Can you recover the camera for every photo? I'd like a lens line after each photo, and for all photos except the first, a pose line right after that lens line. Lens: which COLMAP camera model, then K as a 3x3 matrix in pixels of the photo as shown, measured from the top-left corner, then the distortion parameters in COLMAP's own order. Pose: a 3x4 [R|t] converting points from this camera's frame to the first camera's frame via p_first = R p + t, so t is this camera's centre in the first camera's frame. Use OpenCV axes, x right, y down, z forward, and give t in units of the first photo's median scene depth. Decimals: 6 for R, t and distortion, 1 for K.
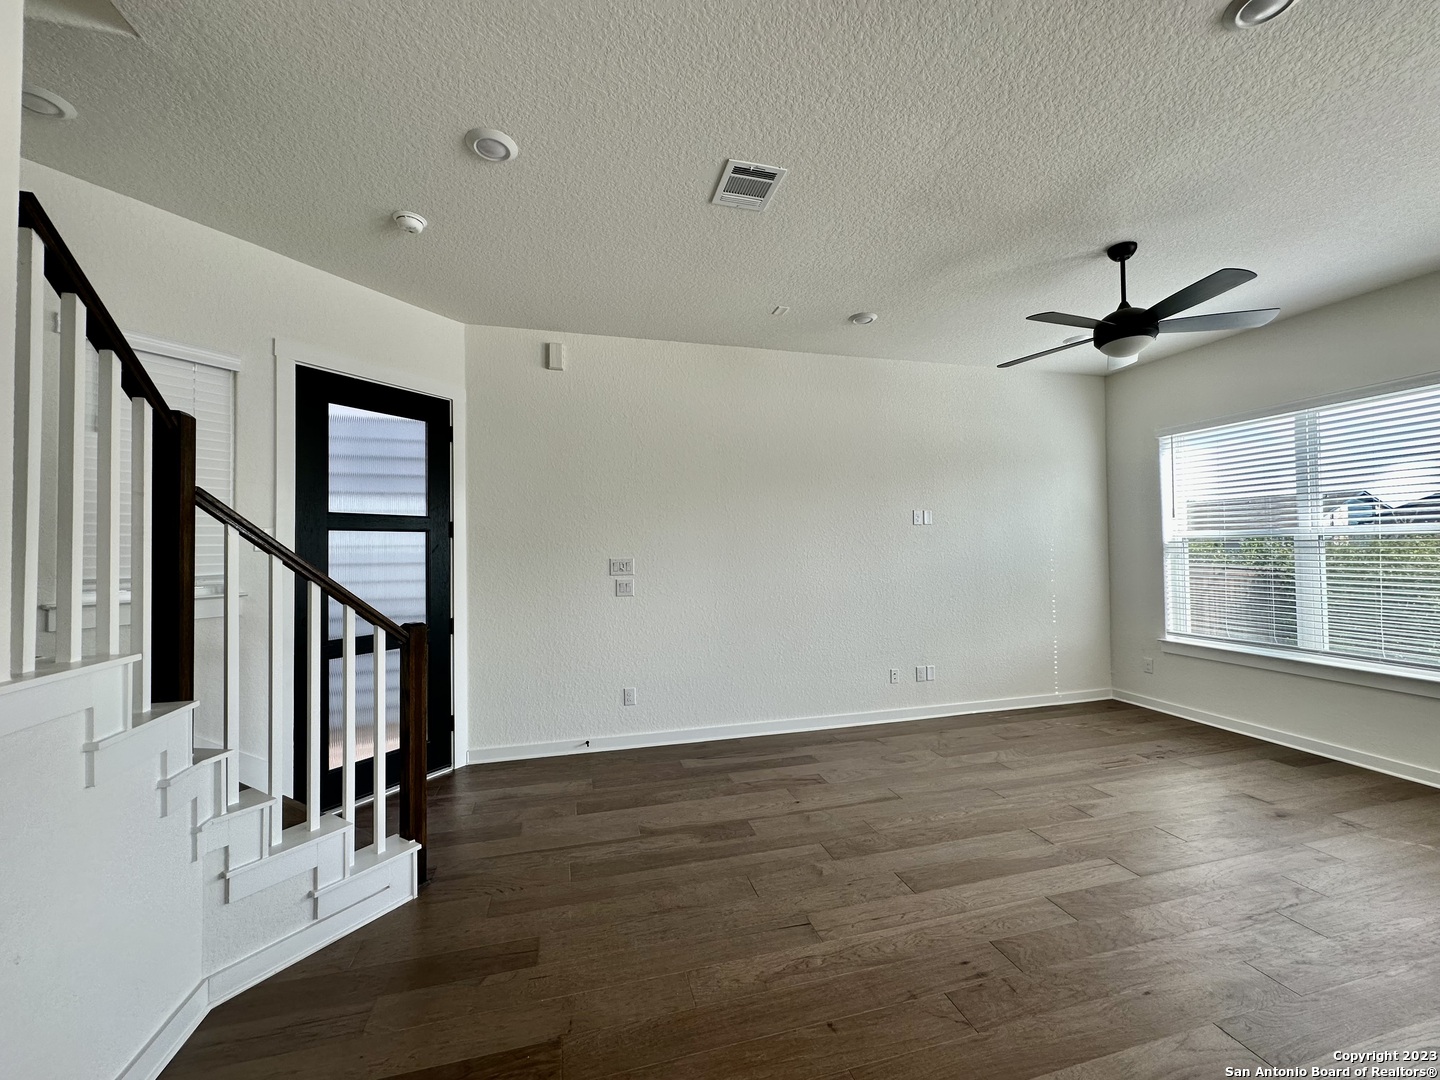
lens RADIAL K [[574.3, 0, 720.1], [0, 574.3, 540.3], [0, 0, 1]] dist [-0.004507, 0.001508]
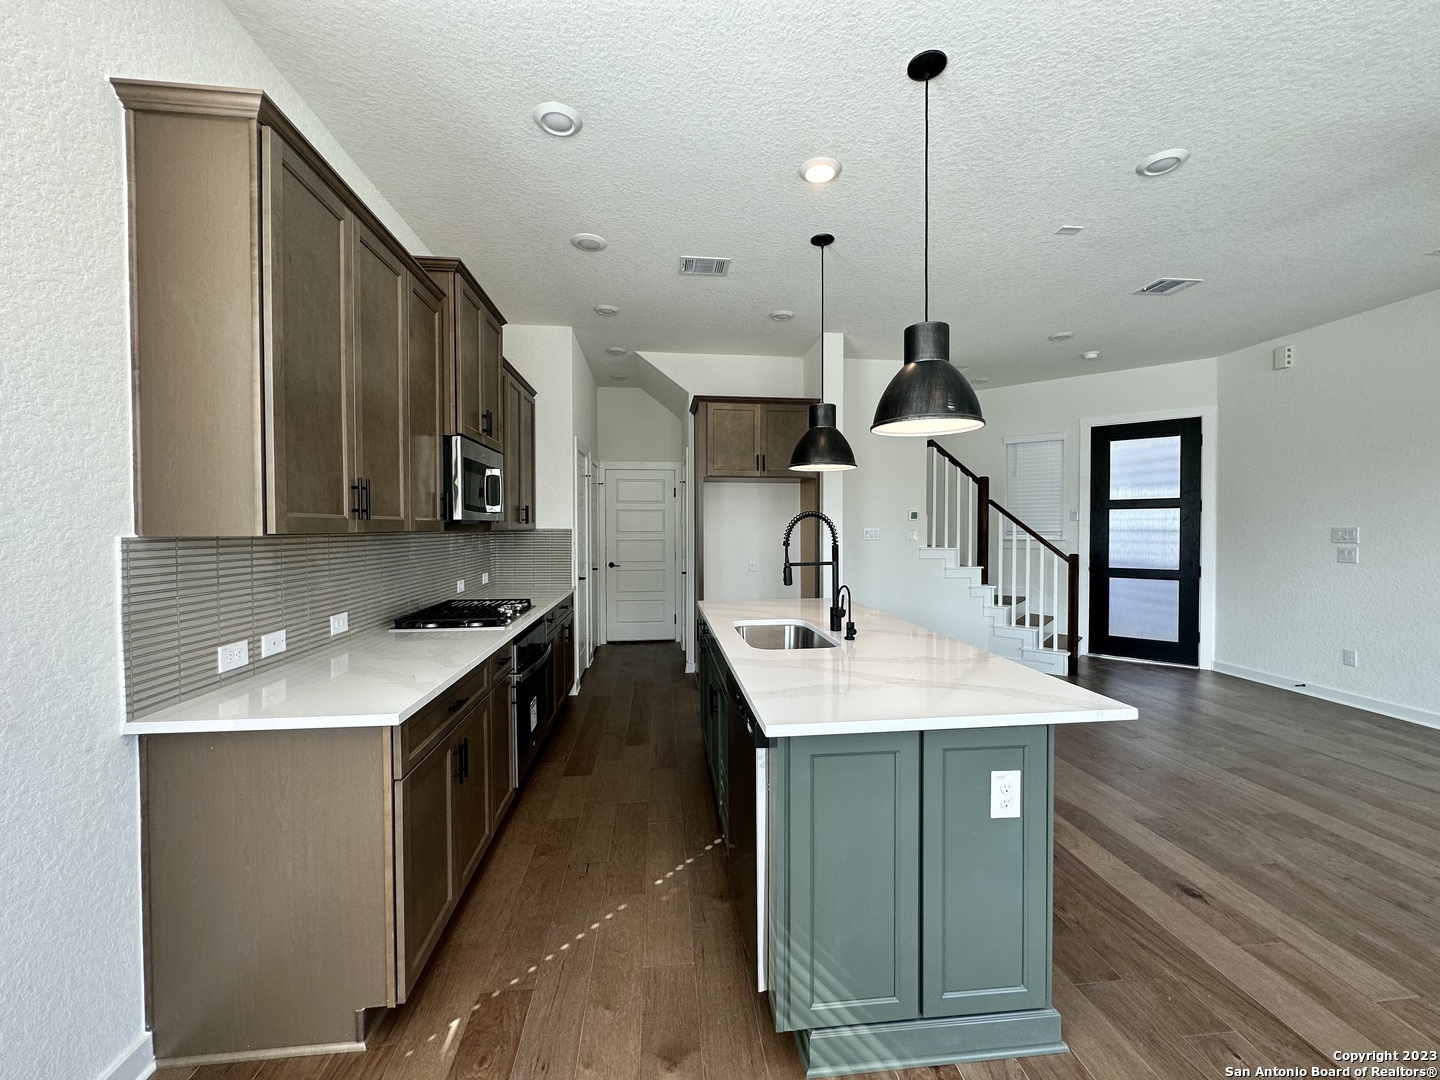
lens RADIAL K [[574.3, 0, 720.9], [0, 574.3, 537.0], [0, 0, 1]] dist [-0.004507, 0.001508]
pose [[-0.151021, 0.028802, -0.988111, 1.172333], [0.016967, 0.999504, 0.026541, 0.001664], [0.988385, -0.012757, -0.151435, 0.016459]]
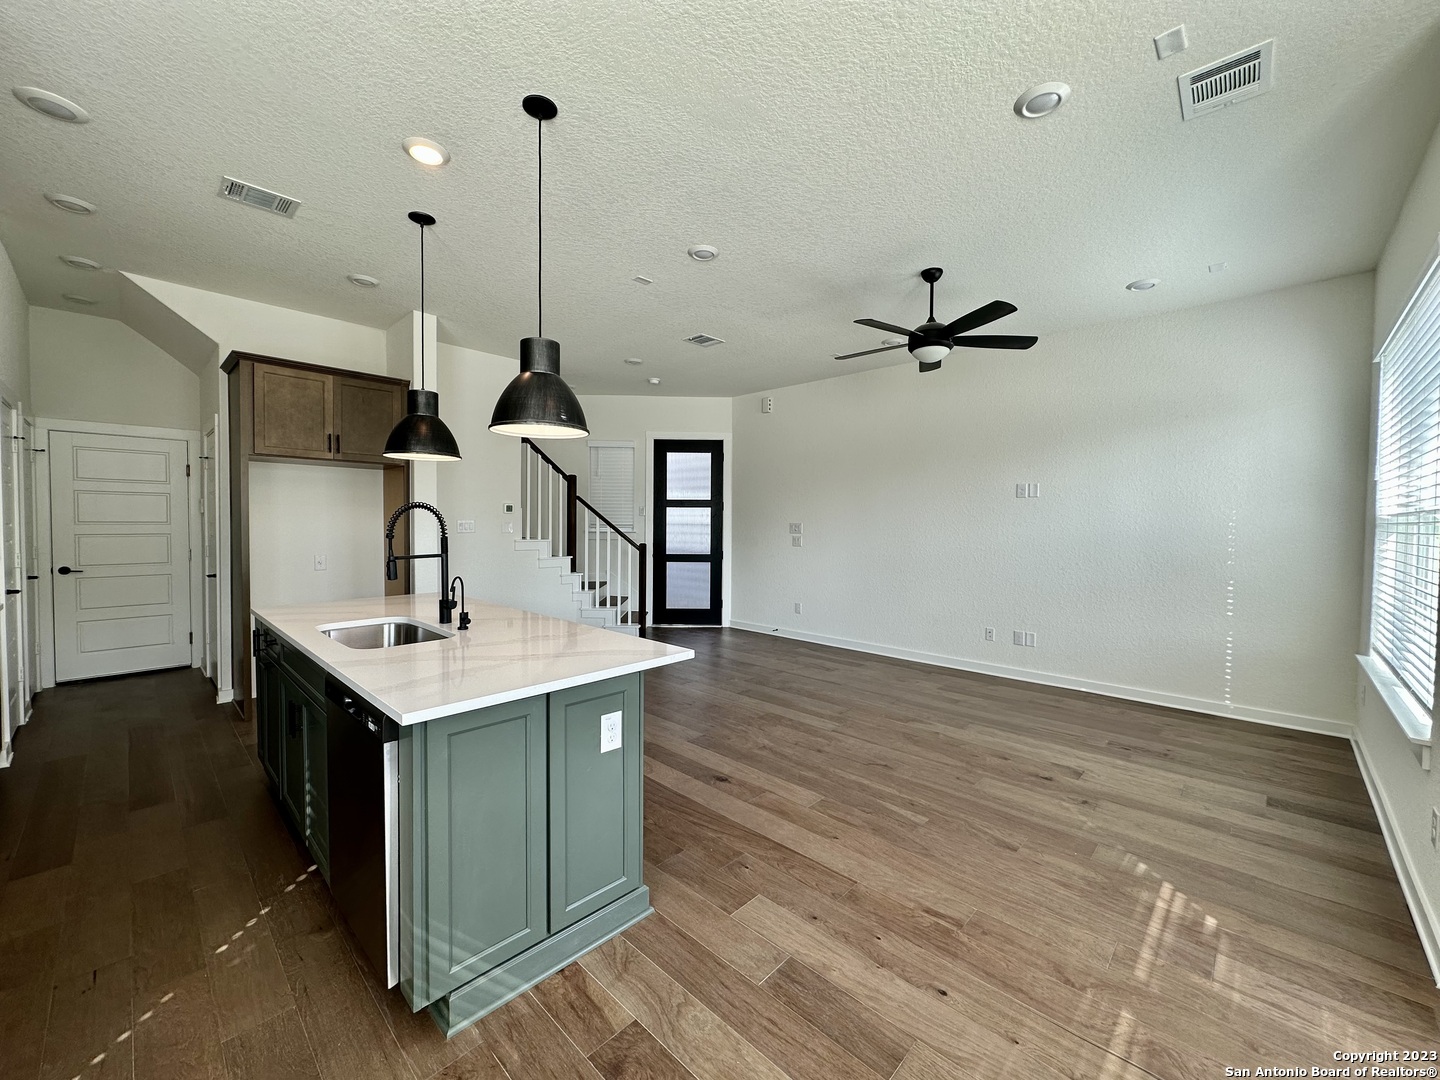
lens RADIAL K [[574.3, 0, 721.0], [0, 574.3, 537.3], [0, 0, 1]] dist [-0.004507, 0.001508]
pose [[0.519292, 0.039633, -0.853677, 1.228829], [-0.003110, 0.999005, 0.044488, 0.000546], [0.854591, -0.020447, 0.518899, -0.026846]]
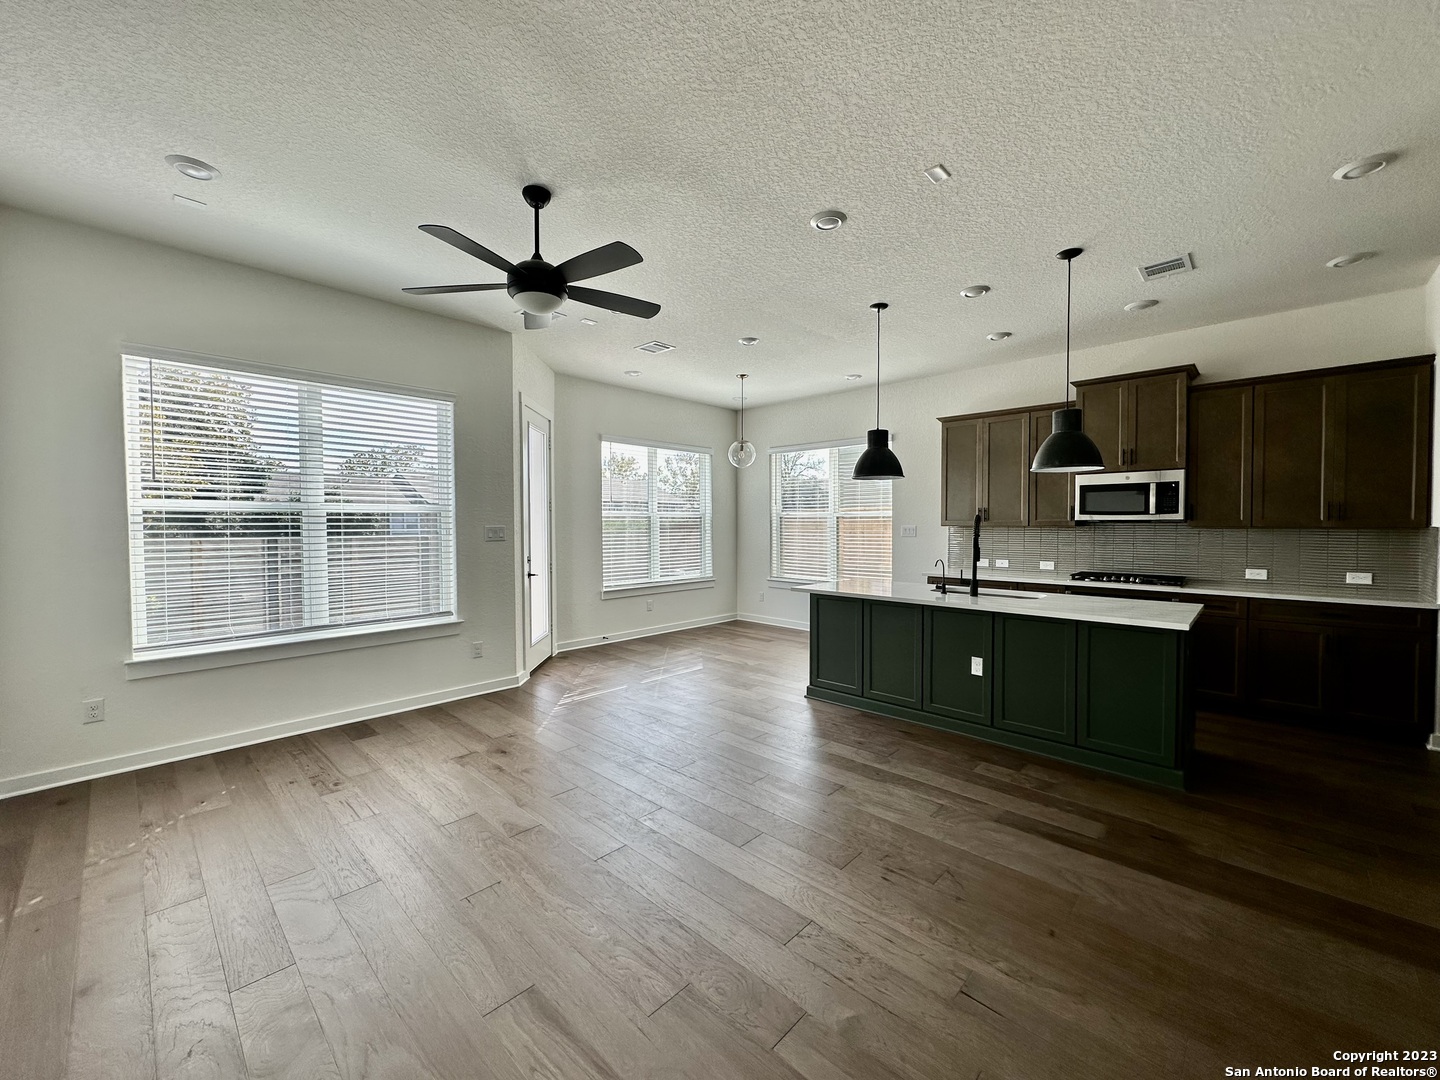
lens RADIAL K [[574.3, 0, 719.5], [0, 574.3, 535.3], [0, 0, 1]] dist [-0.004507, 0.001508]
pose [[-0.521309, -0.007650, 0.853334, -0.194422], [-0.004857, 0.999970, 0.005998, 0.025011], [-0.853354, -0.001018, -0.521331, 0.982628]]
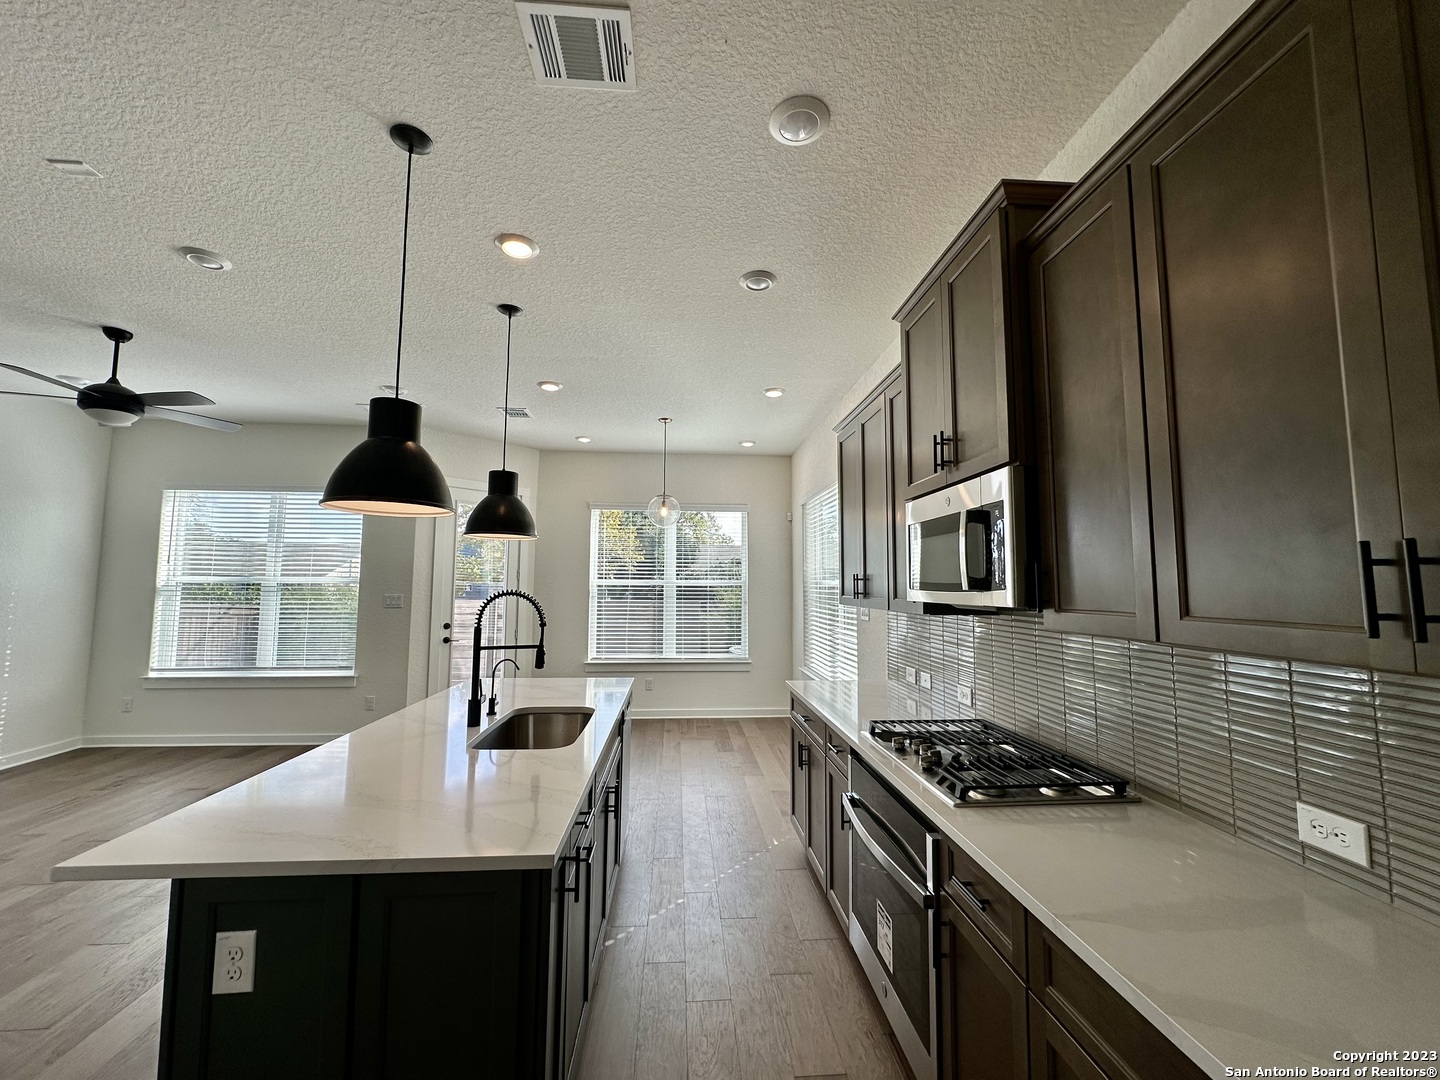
lens RADIAL K [[574.3, 0, 721.5], [0, 574.3, 534.2], [0, 0, 1]] dist [-0.004507, 0.001508]
pose [[0.185604, 0.099478, 0.977576, -0.130564], [-0.020426, 0.995038, -0.097377, -0.012992], [-0.982412, -0.001895, 0.186715, -0.334422]]
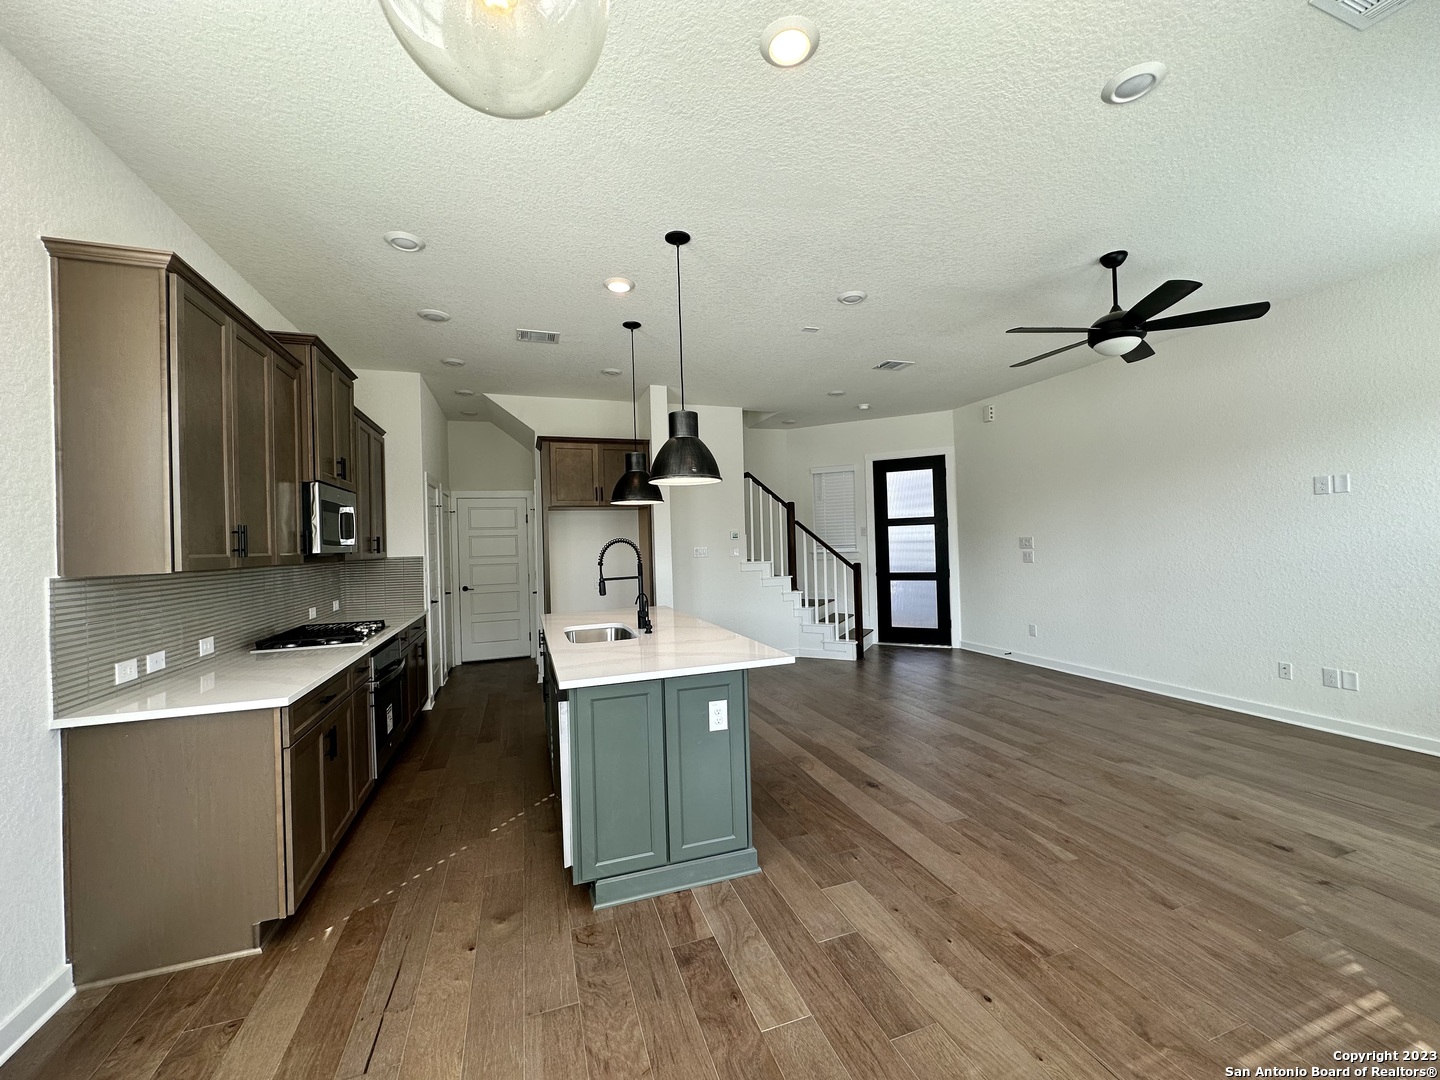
lens RADIAL K [[574.3, 0, 721.4], [0, 574.3, 536.8], [0, 0, 1]] dist [-0.004507, 0.001508]
pose [[0.072688, -0.001234, -0.997354, 1.396124], [0.043082, 0.999070, 0.001904, -0.006627], [0.996424, -0.043106, 0.072673, 0.115370]]
